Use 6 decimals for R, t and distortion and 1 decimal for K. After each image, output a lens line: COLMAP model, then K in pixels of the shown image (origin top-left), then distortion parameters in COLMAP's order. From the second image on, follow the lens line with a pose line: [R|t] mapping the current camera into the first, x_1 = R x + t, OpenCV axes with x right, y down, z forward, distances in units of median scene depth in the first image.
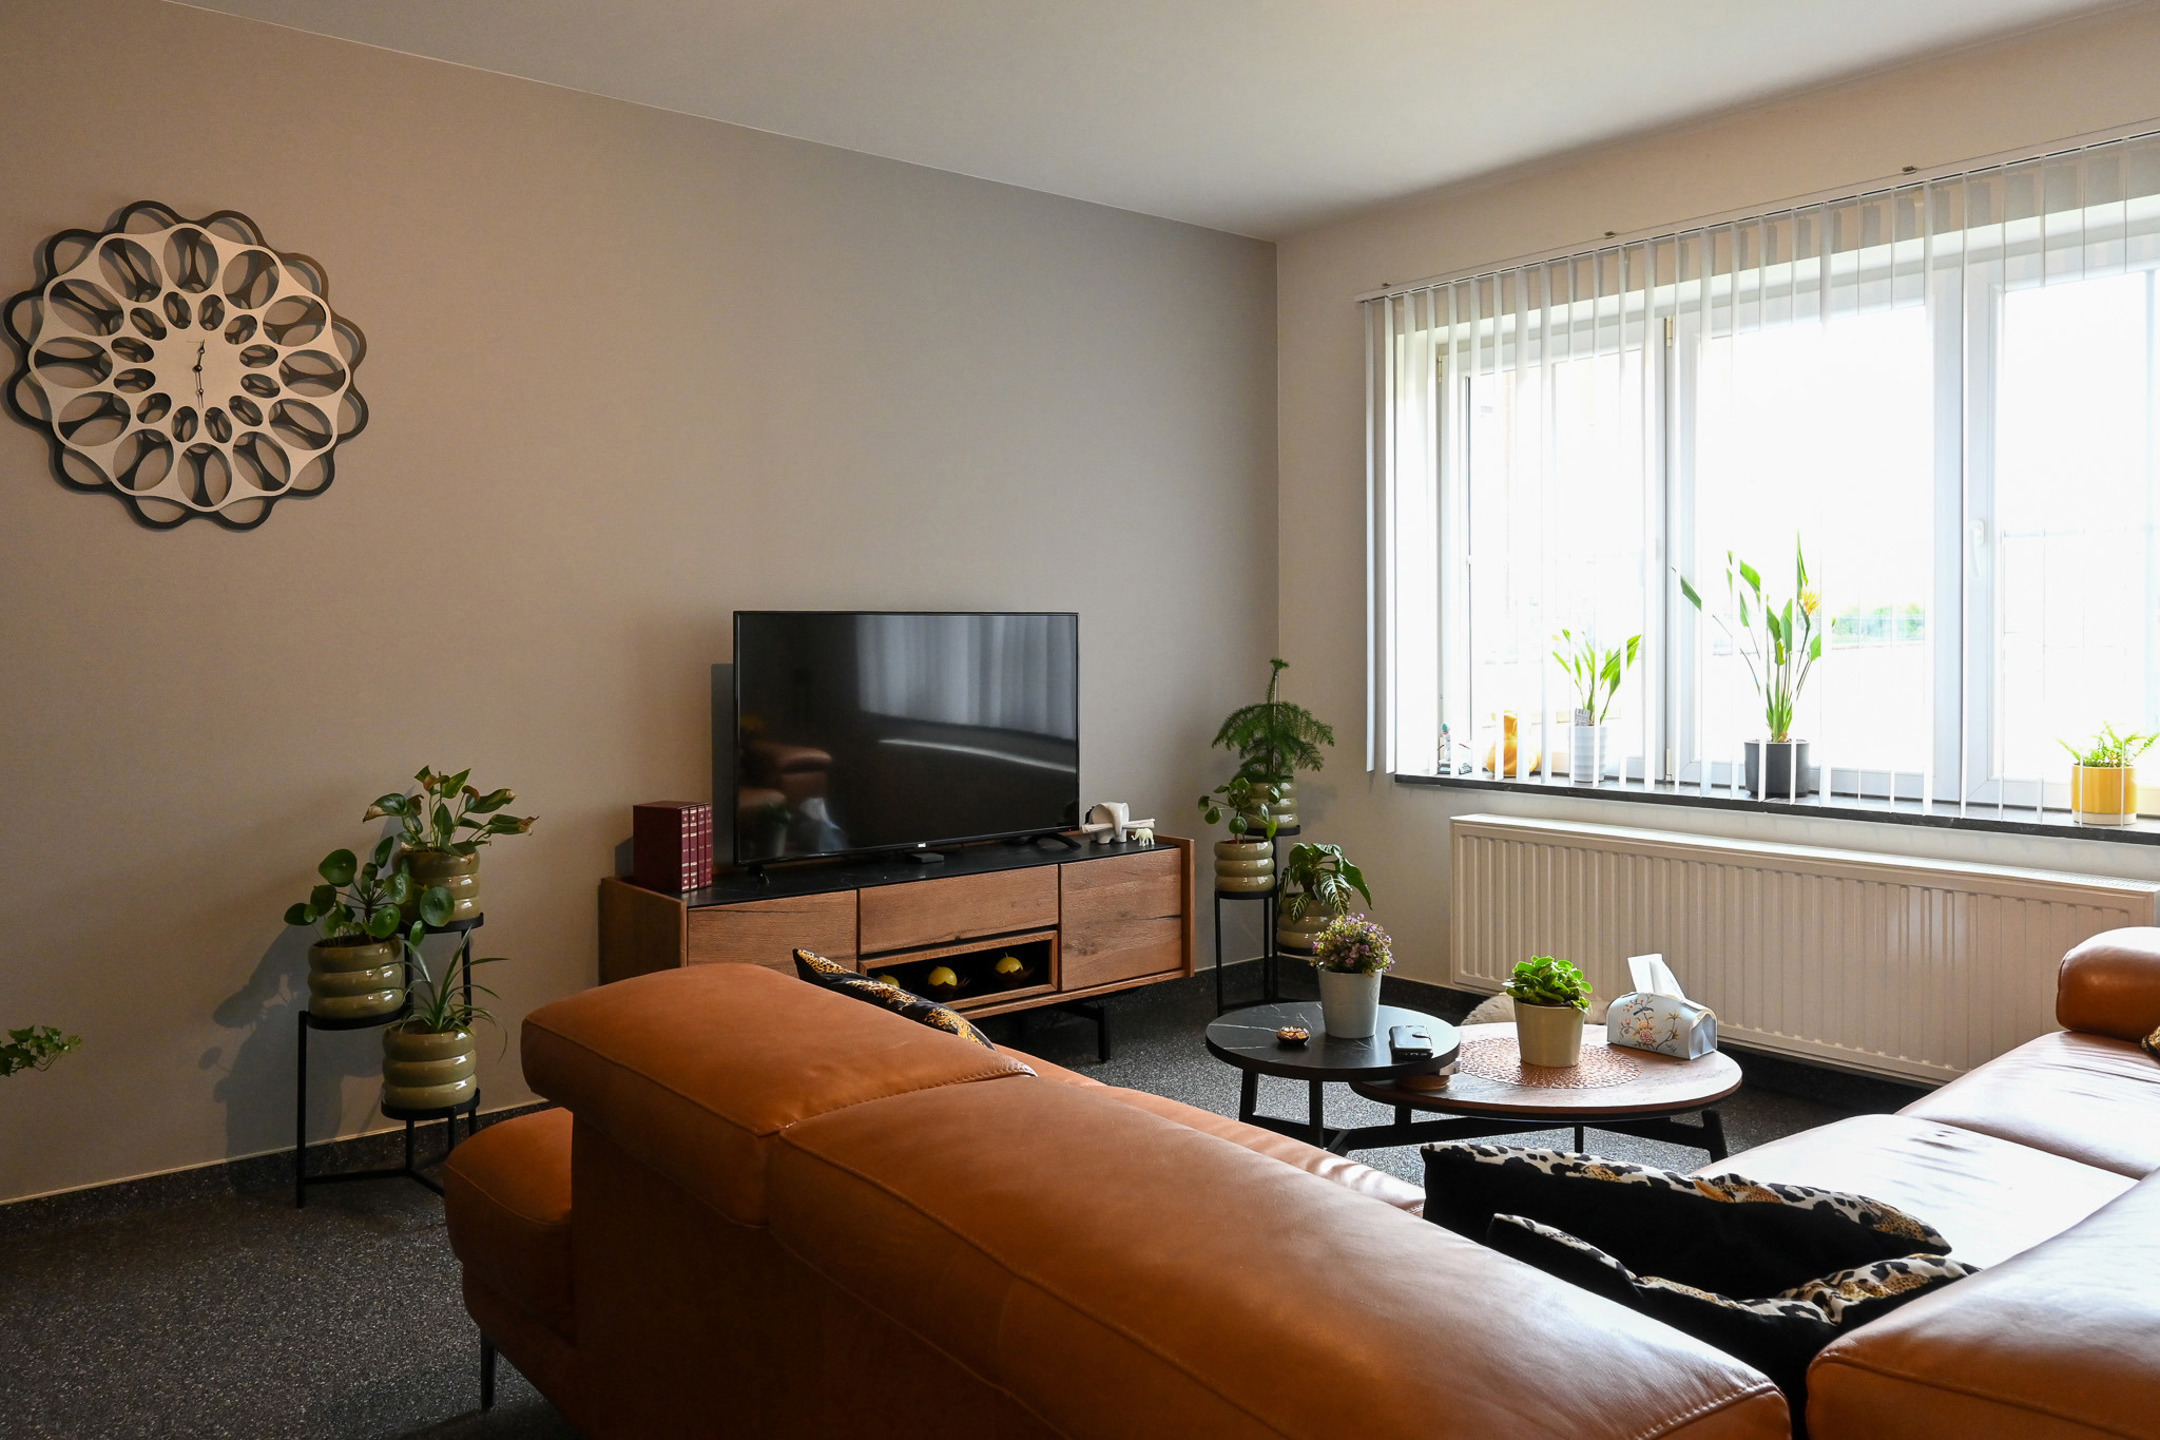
lens RADIAL K [[1633.8, 0, 1078.2], [0, 1633.8, 635.2], [0, 0, 1]] dist [0.000561, 0.000574]
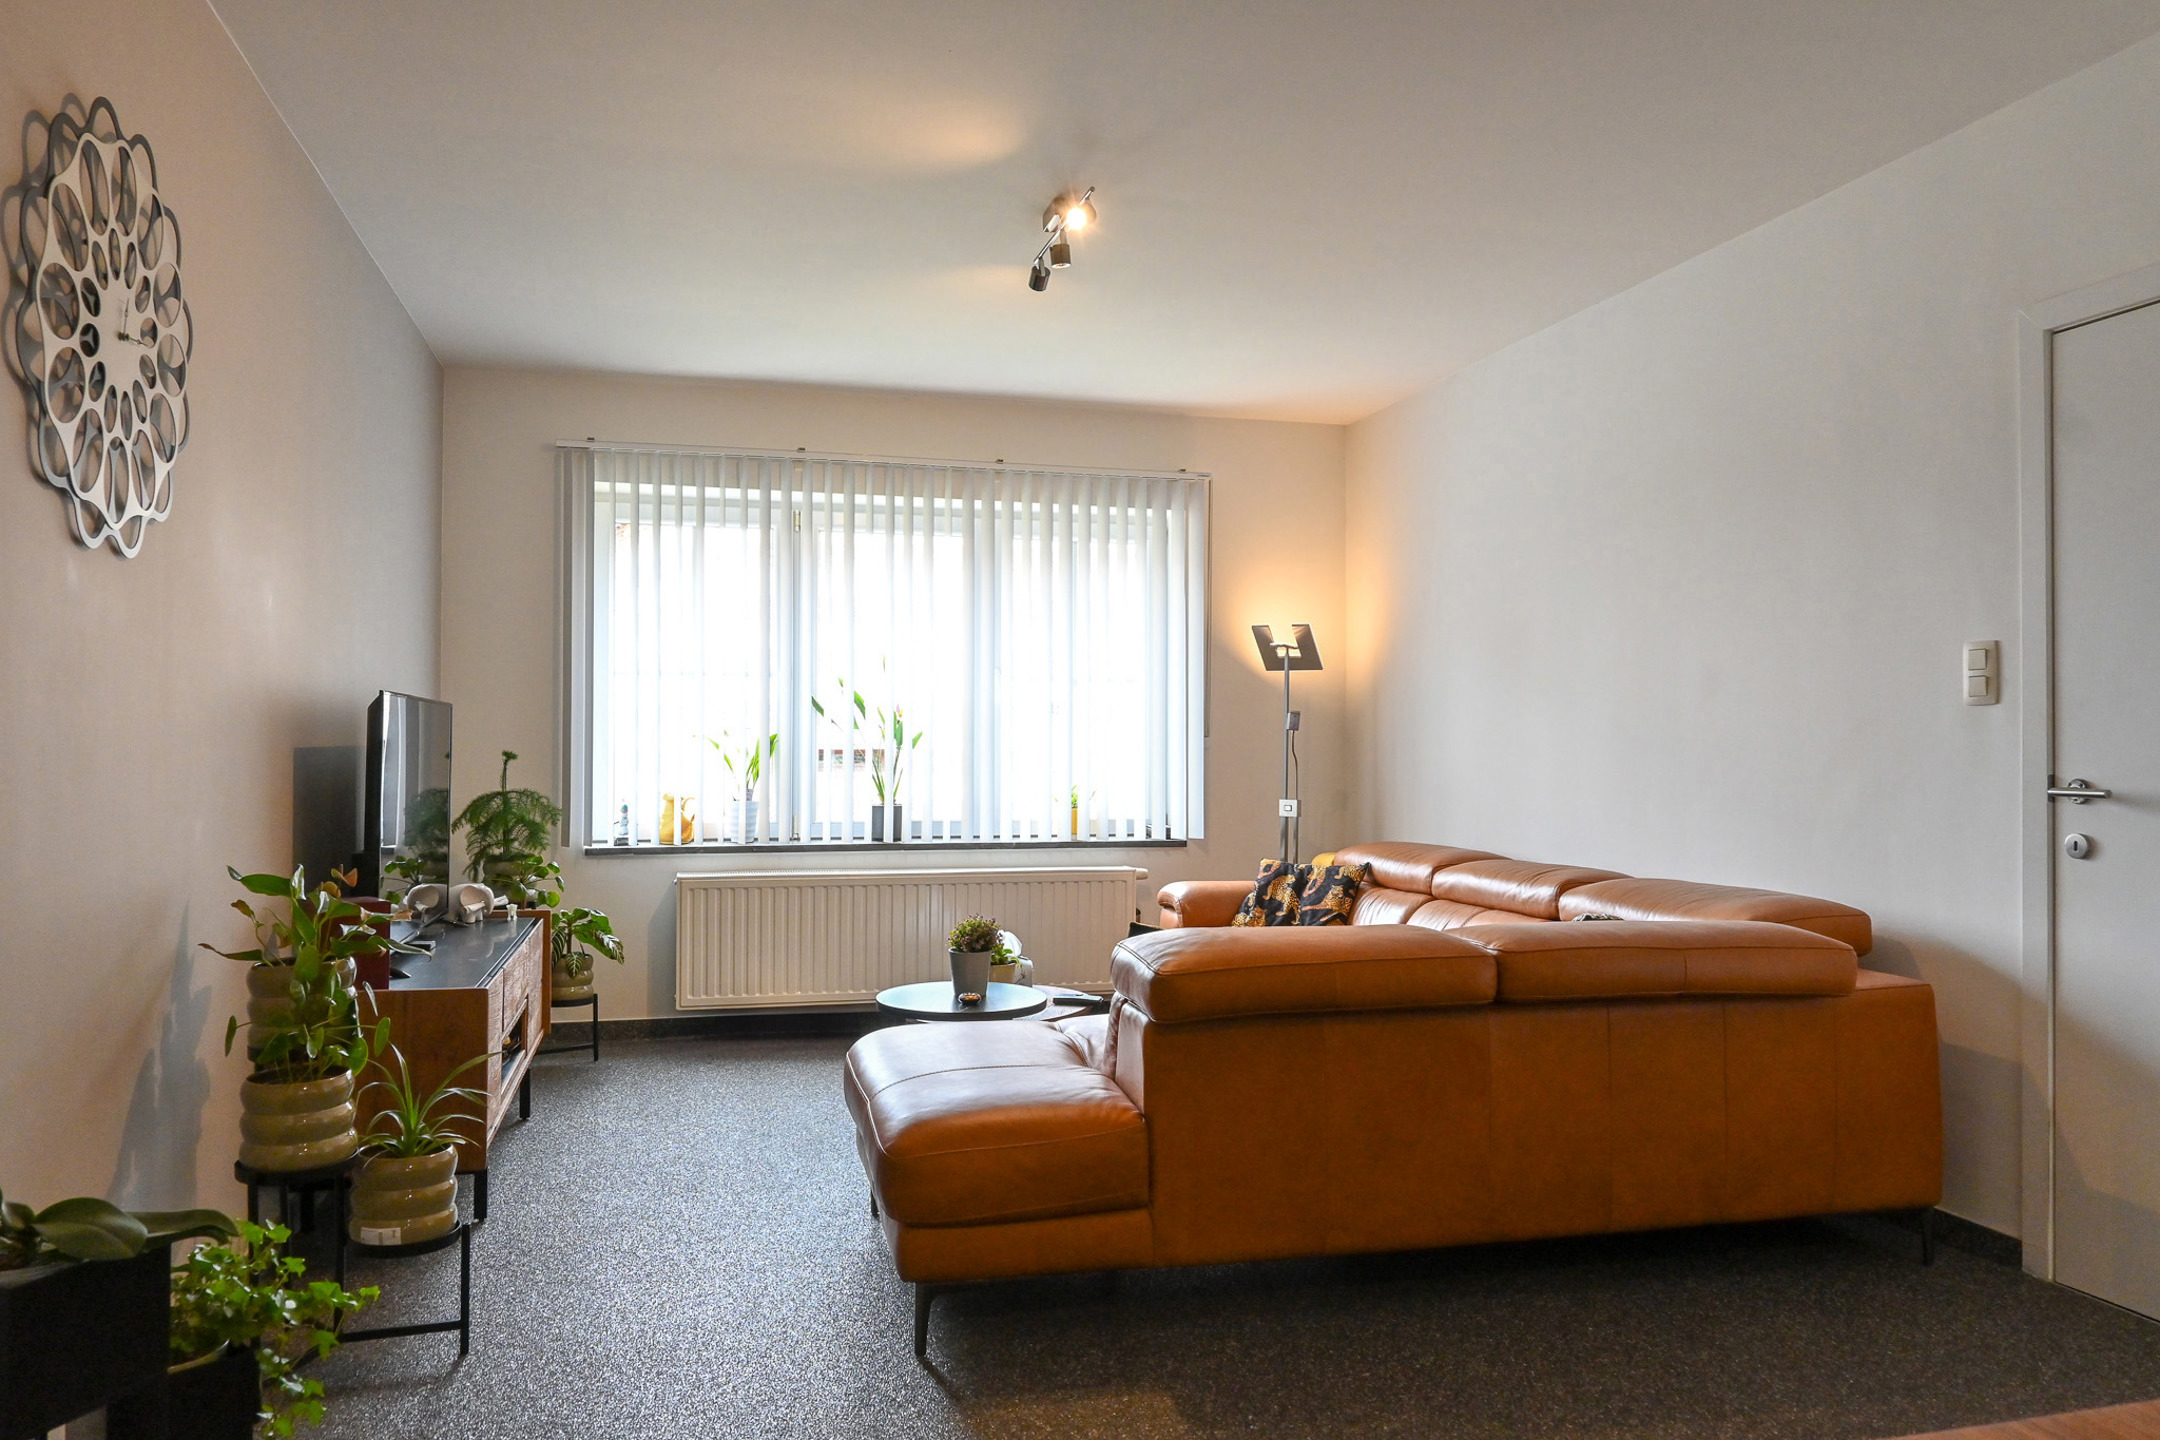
lens RADIAL K [[1515.2, 0, 1080.0], [0, 1515.2, 720.0], [0, 0, 1]] dist [-0.004075, -0.001333]
pose [[0.407527, 0.026206, 0.912817, -0.735697], [-0.004908, 0.999637, -0.026507, 0.020444], [-0.913180, 0.006323, 0.407508, 0.241196]]
